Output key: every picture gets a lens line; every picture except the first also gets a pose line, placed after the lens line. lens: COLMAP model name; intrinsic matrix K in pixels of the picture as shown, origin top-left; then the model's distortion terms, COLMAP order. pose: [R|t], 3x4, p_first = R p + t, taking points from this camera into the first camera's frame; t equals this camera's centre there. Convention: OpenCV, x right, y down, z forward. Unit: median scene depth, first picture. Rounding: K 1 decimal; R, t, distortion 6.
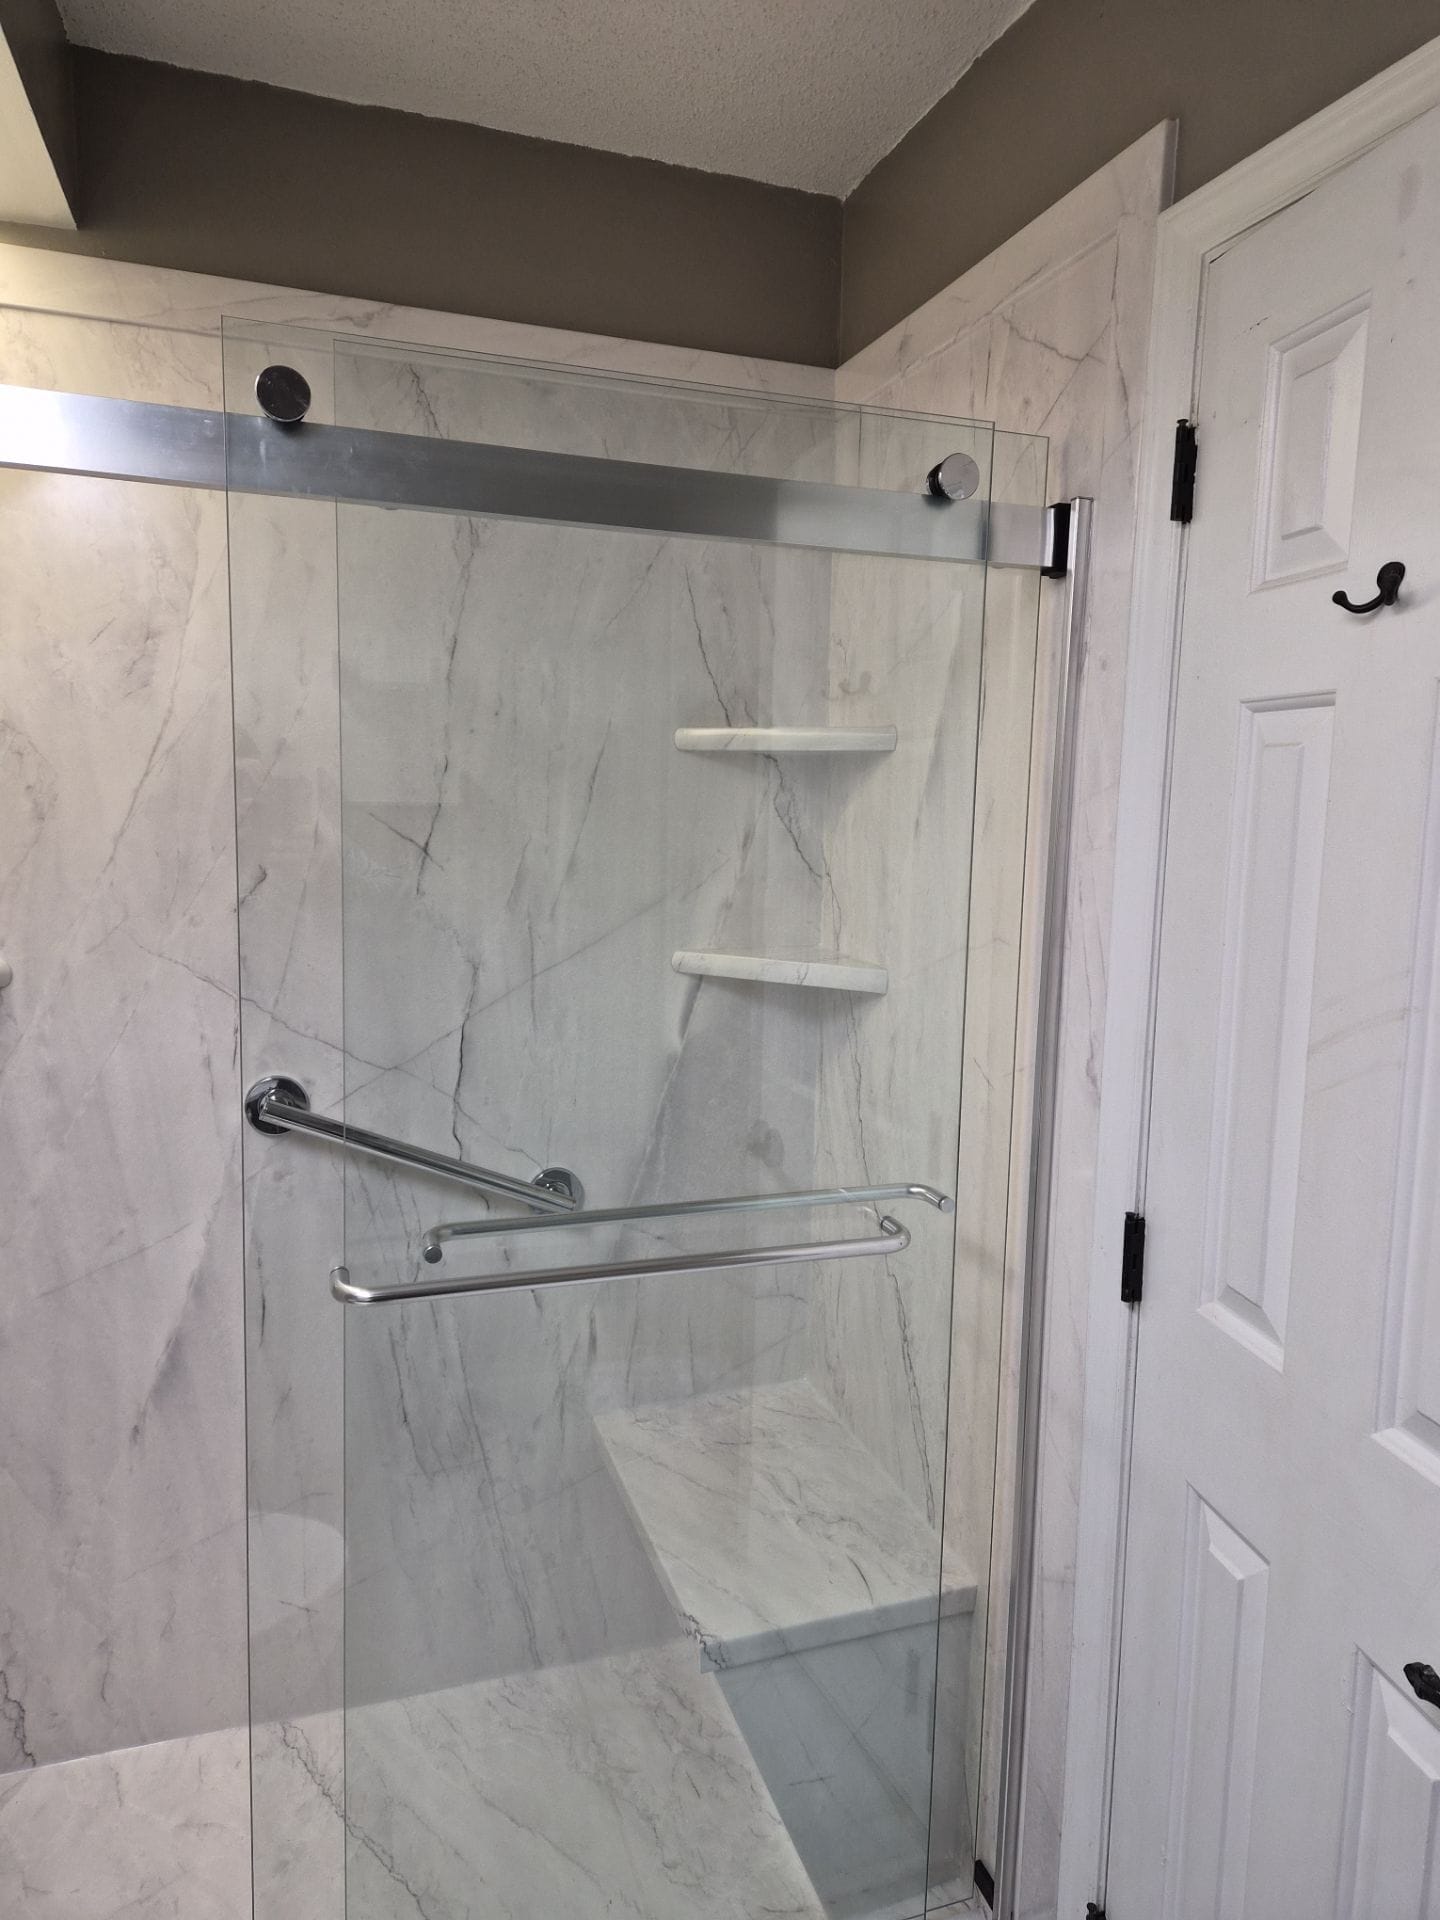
lens RADIAL K [[1271.6, 0, 715.8], [0, 1271.6, 939.9], [0, 0, 1]] dist [0.063331, -0.046435]
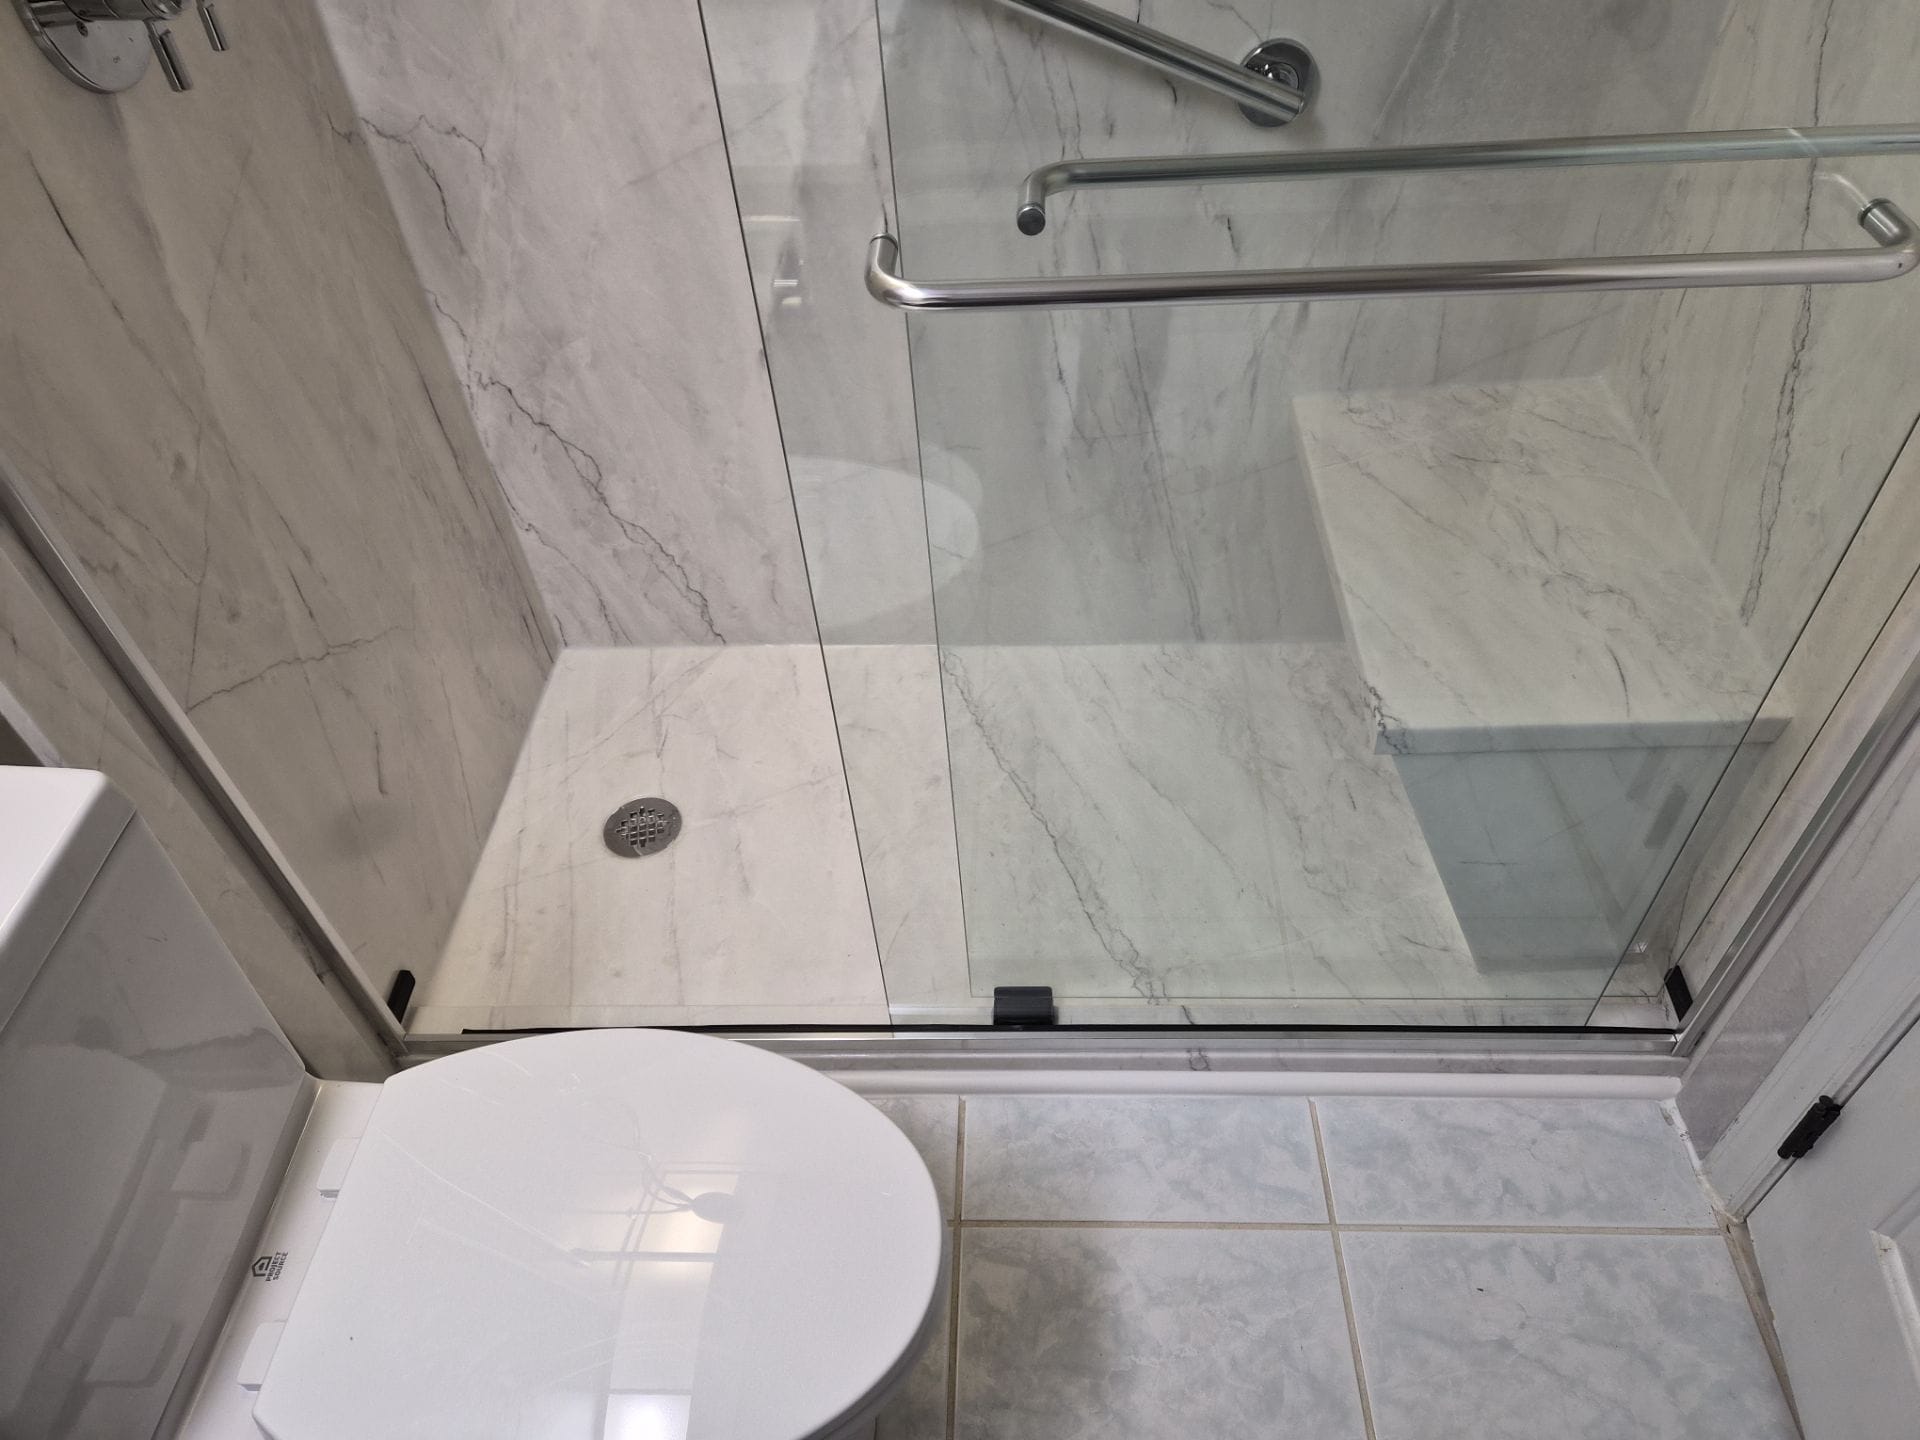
lens RADIAL K [[1271.6, 0, 990.4], [0, 1271.6, 722.3], [0, 0, 1]] dist [0.063331, -0.046435]
pose [[0.940369, 0.194467, -0.279087, -0.014182], [0.029007, 0.771631, 0.635408, 0.025936], [0.338918, -0.605614, 0.719977, 0.279725]]
